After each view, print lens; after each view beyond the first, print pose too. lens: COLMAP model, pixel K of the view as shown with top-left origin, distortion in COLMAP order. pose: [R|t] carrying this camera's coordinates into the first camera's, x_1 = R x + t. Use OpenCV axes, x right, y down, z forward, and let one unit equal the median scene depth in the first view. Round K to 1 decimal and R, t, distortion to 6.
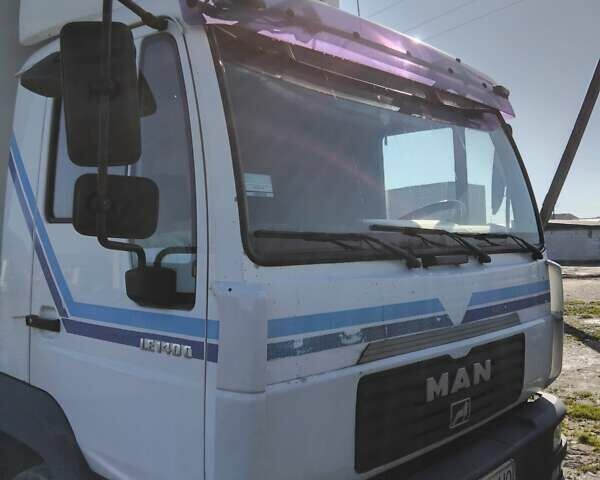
lens RADIAL K [[607.4, 0, 300.0], [0, 607.4, 240.0], [0, 0, 1]] dist [0.084218, -0.010510]
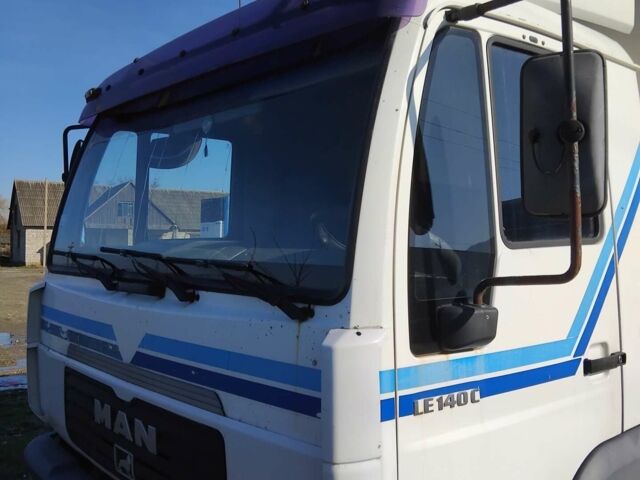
lens RADIAL K [[668.6, 0, 320.0], [0, 668.6, 240.0], [0, 0, 1]] dist [0.010540, 0.002292]
pose [[-0.124112, 0.010084, -0.992217, 1.184198], [0.000386, 0.999949, 0.010115, -0.045858], [0.992268, 0.000872, -0.124110, 1.412518]]
